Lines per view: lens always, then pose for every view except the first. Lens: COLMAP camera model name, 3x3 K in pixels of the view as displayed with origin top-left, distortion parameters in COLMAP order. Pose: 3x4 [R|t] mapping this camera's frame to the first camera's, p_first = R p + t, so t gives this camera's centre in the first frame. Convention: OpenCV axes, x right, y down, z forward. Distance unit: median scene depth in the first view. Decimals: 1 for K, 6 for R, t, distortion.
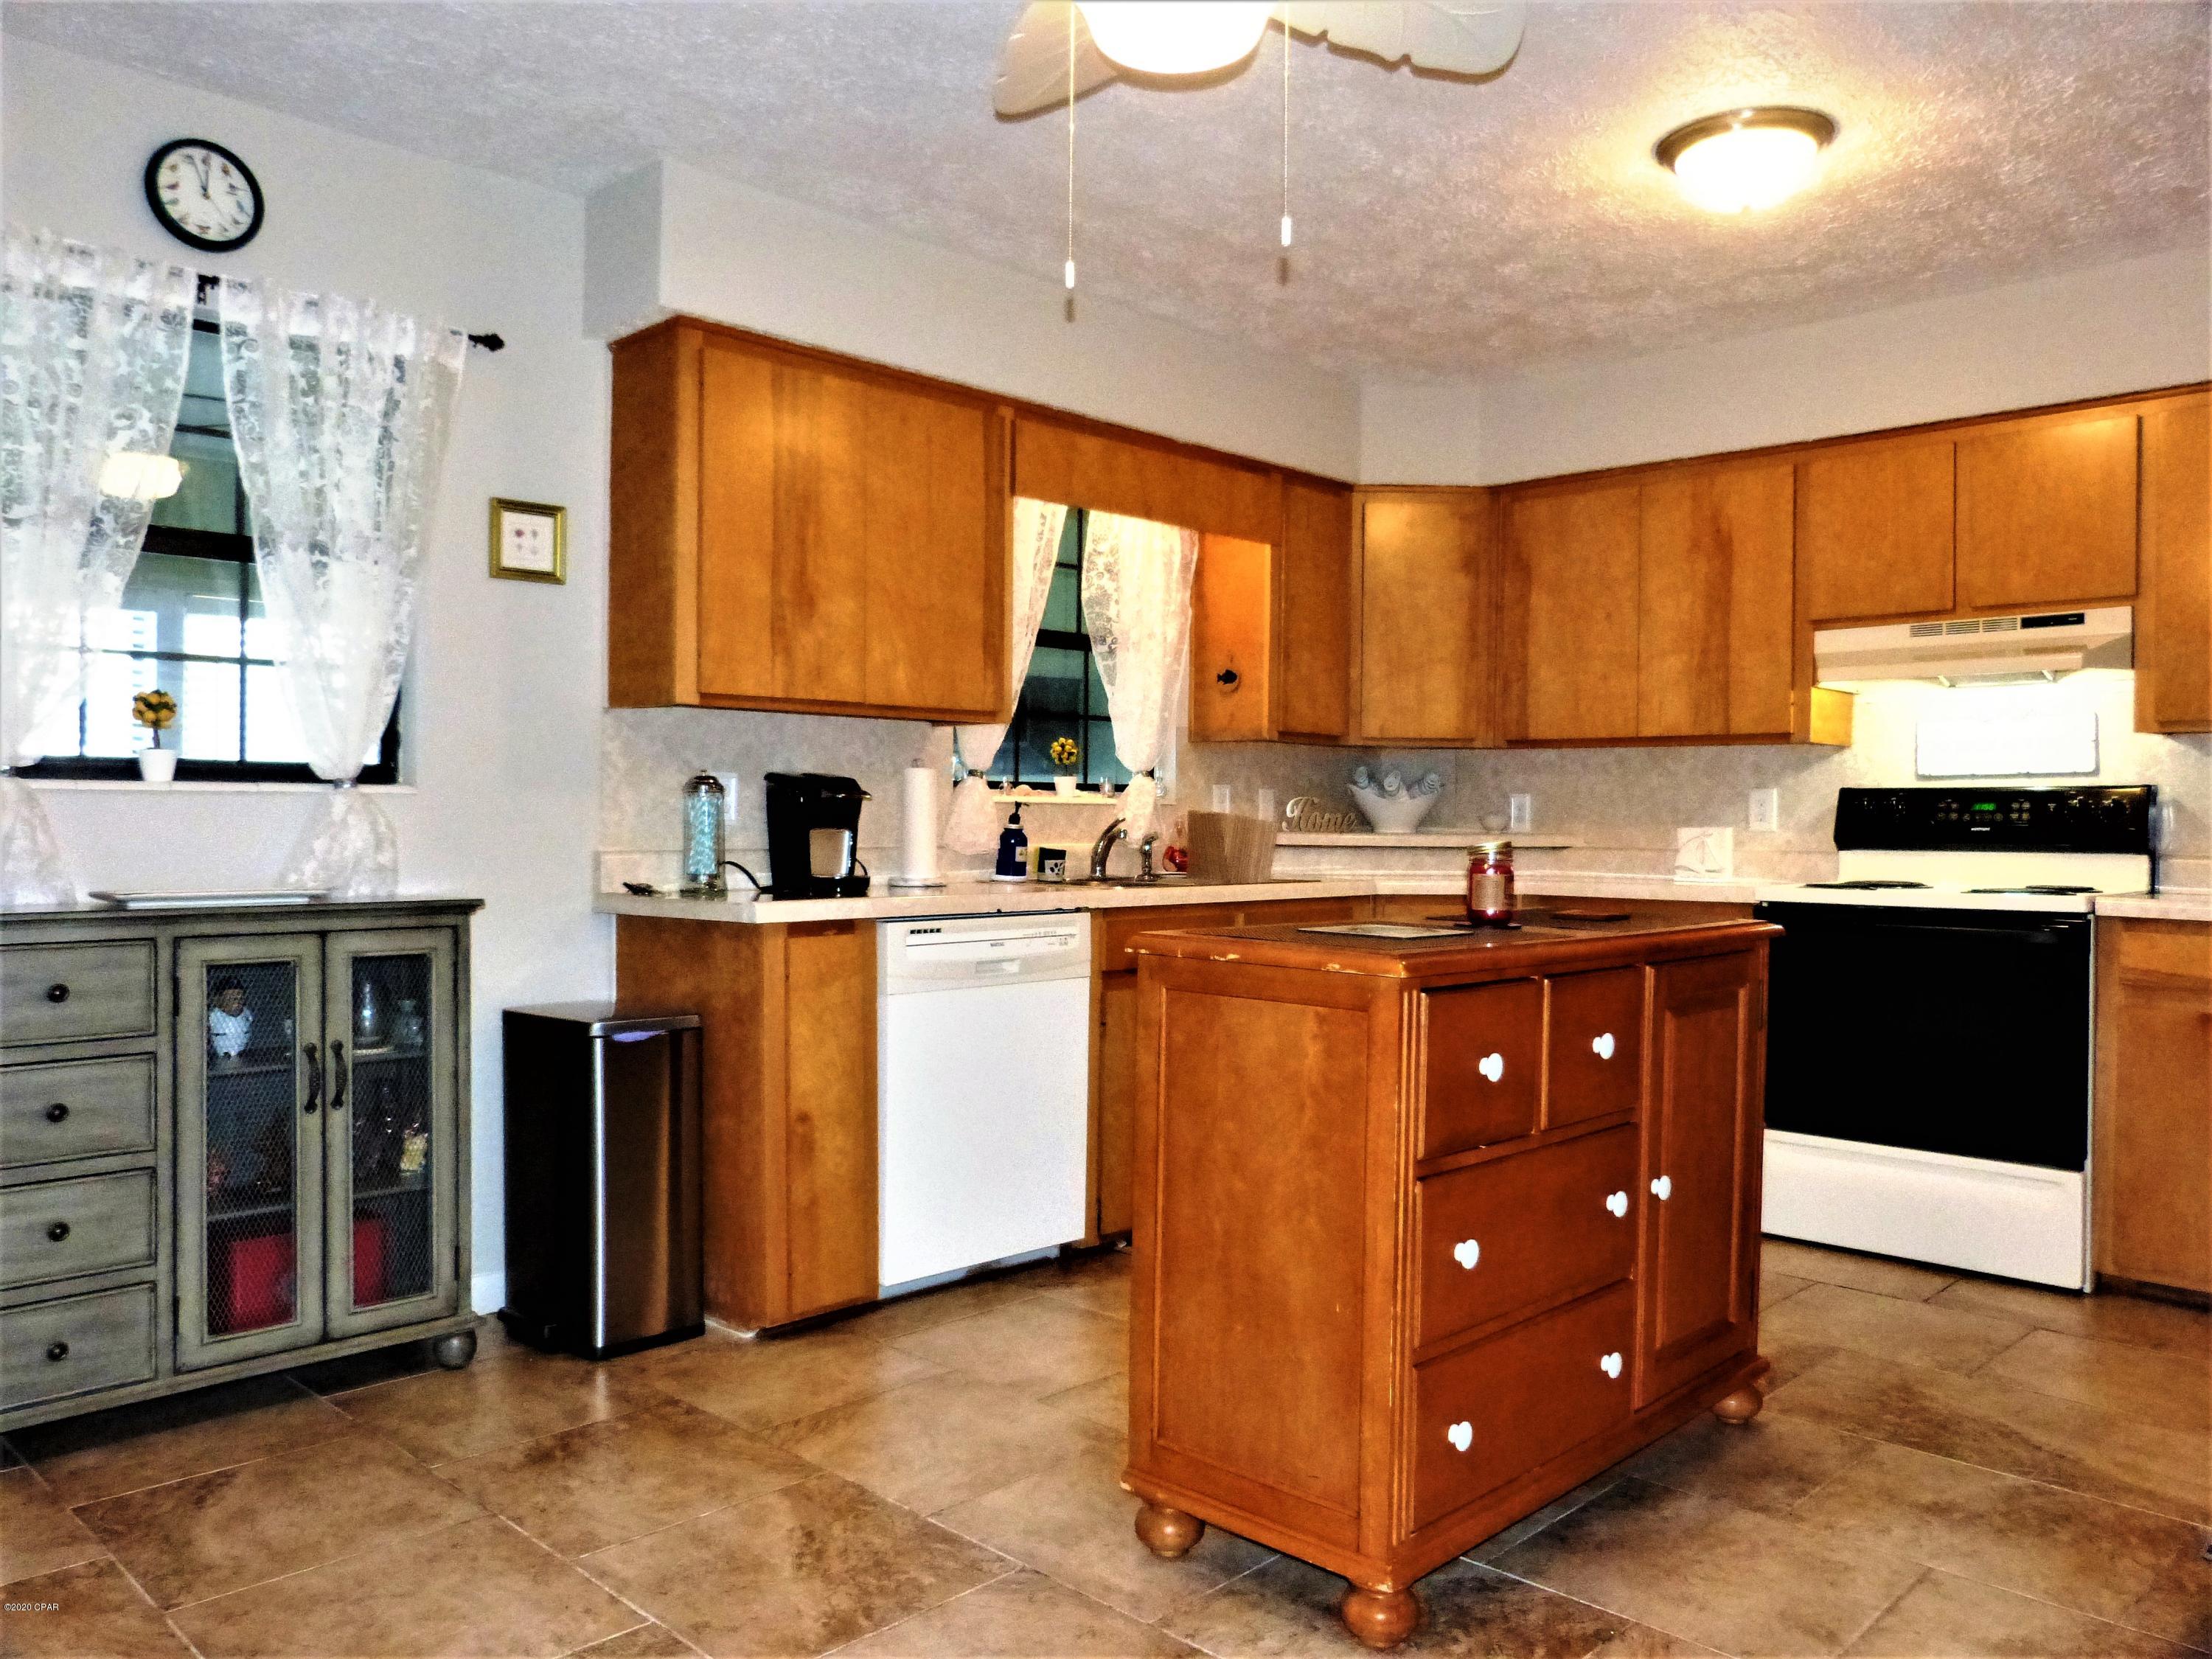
lens RADIAL K [[1661.6, 0, 1101.6], [0, 1661.6, 833.9], [0, 0, 1]] dist [-0.032985, 0.012755]
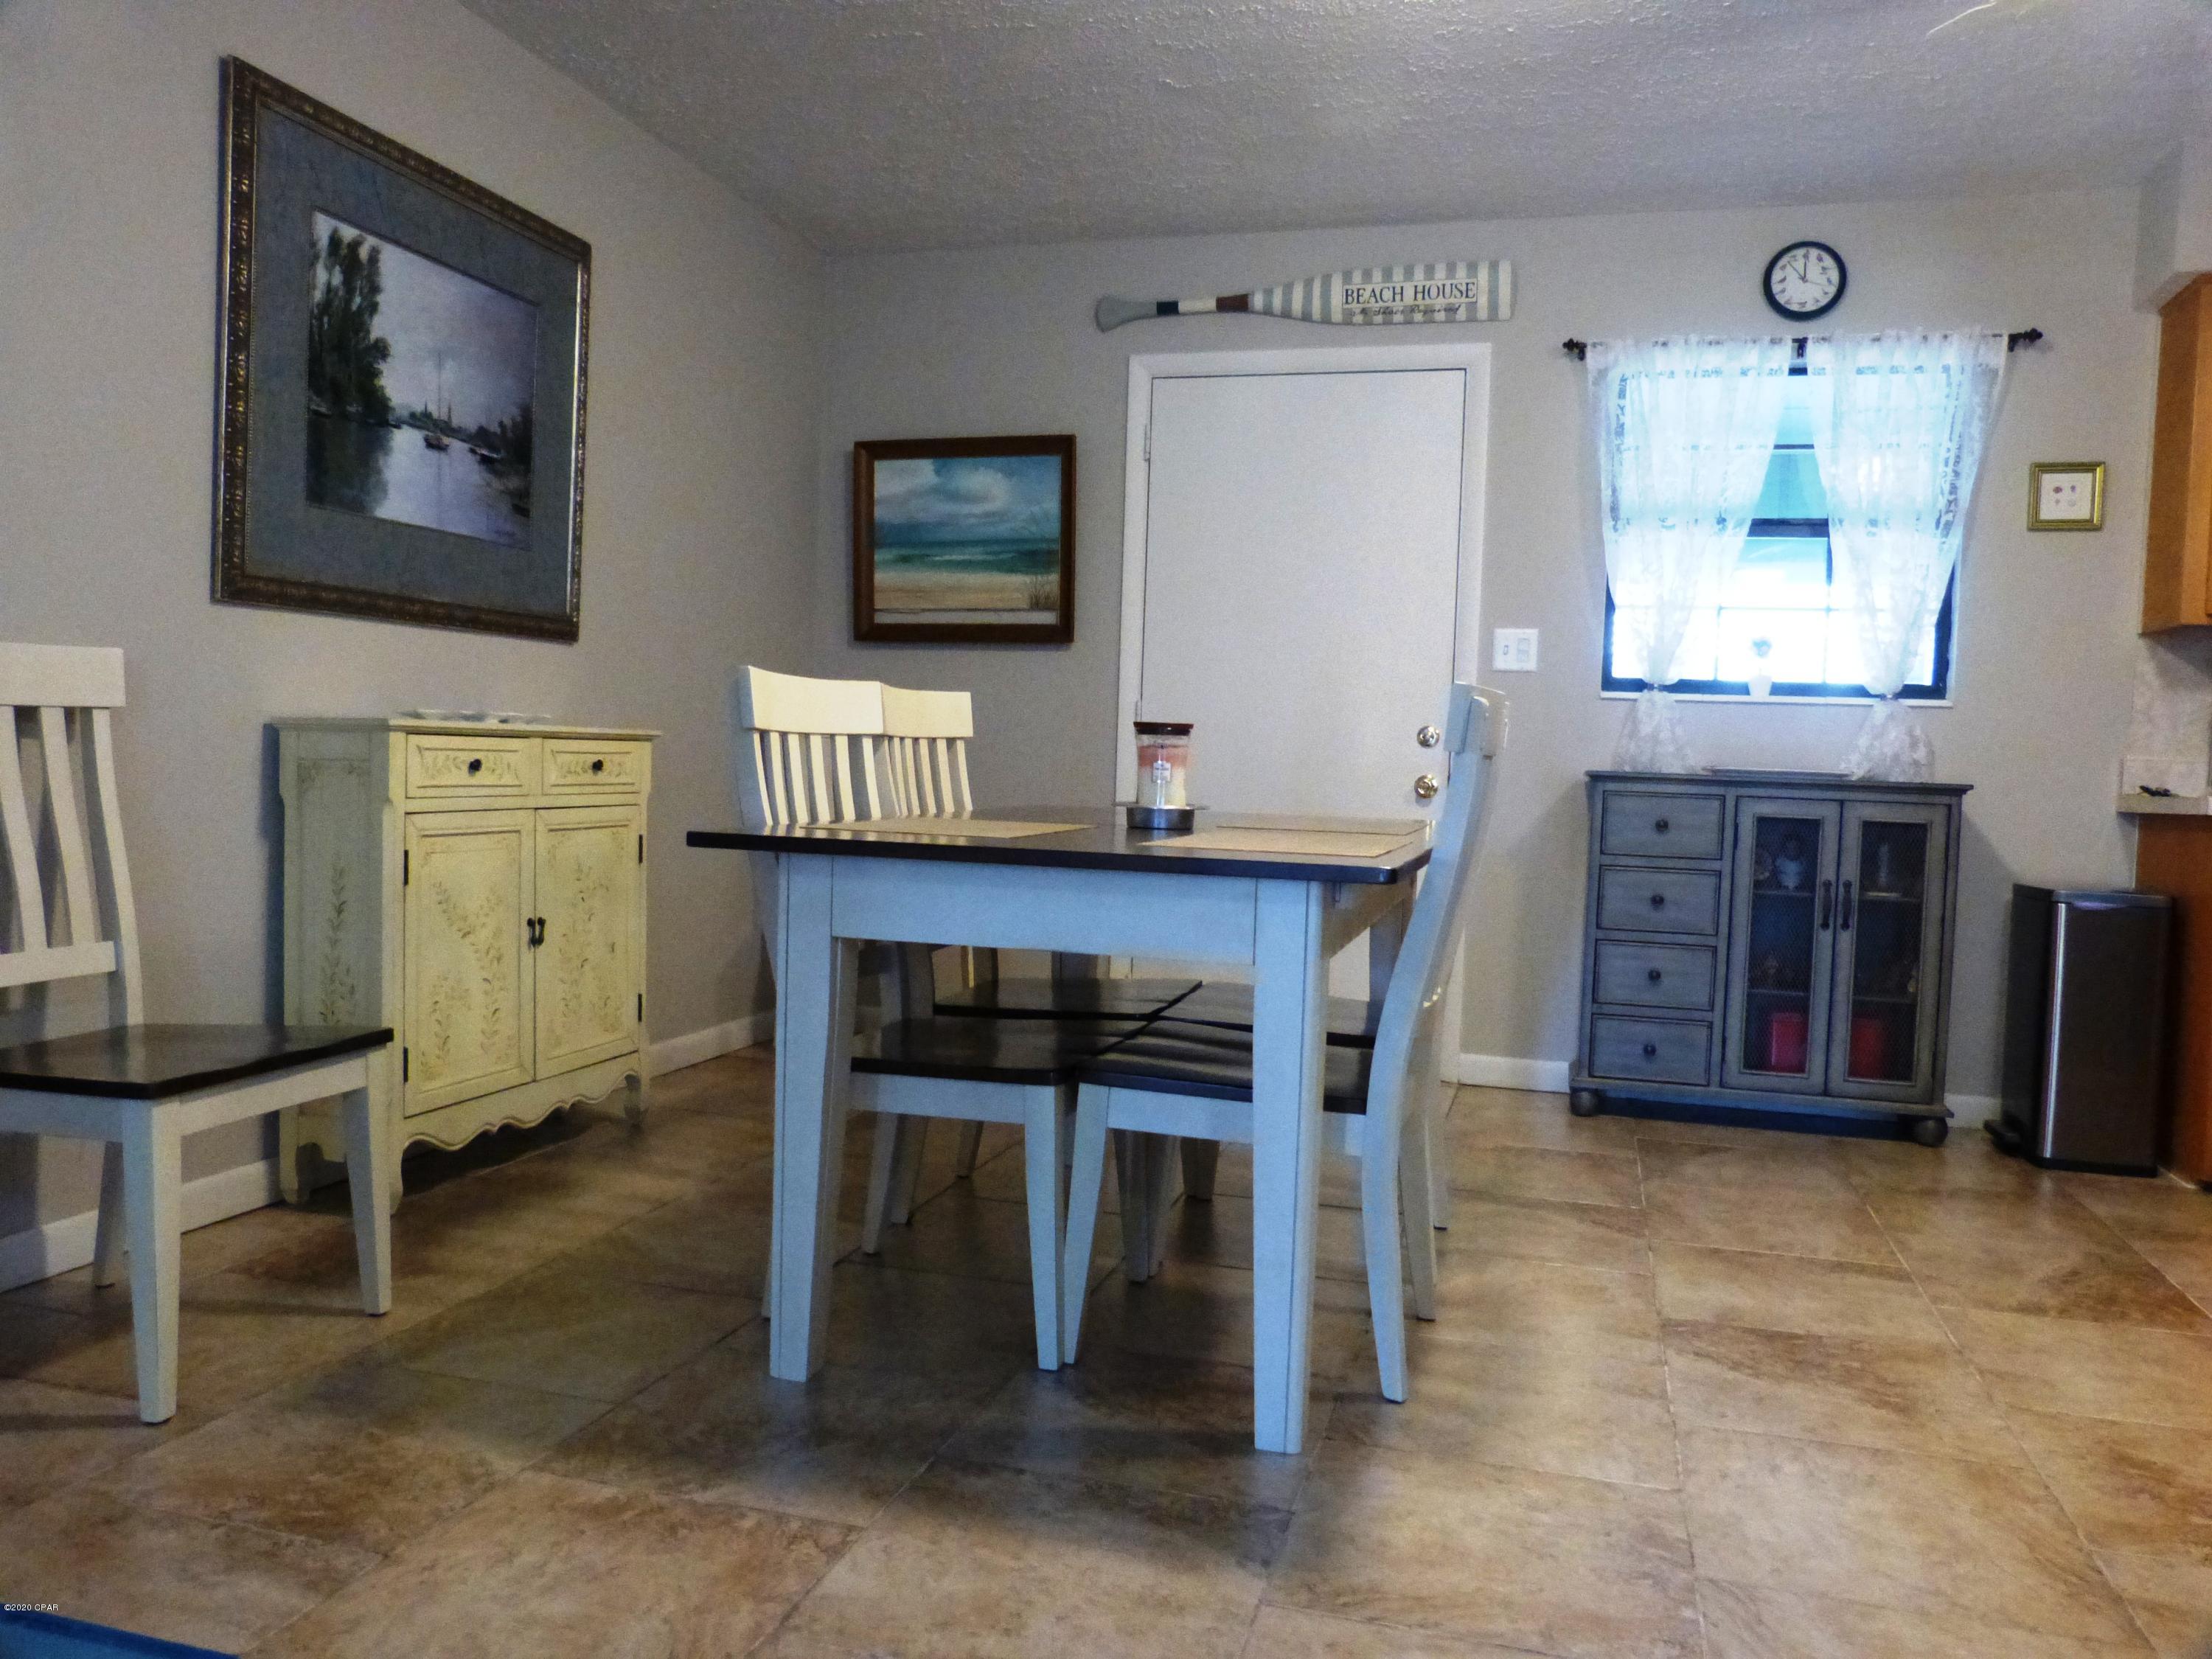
lens RADIAL K [[1661.6, 0, 1106.9], [0, 1661.6, 833.0], [0, 0, 1]] dist [-0.032985, 0.012755]
pose [[0.478788, 0.050506, -0.876477, 0.447418], [-0.039965, 0.998563, 0.035710, 0.061235], [0.877021, 0.017930, 0.480118, -0.205625]]
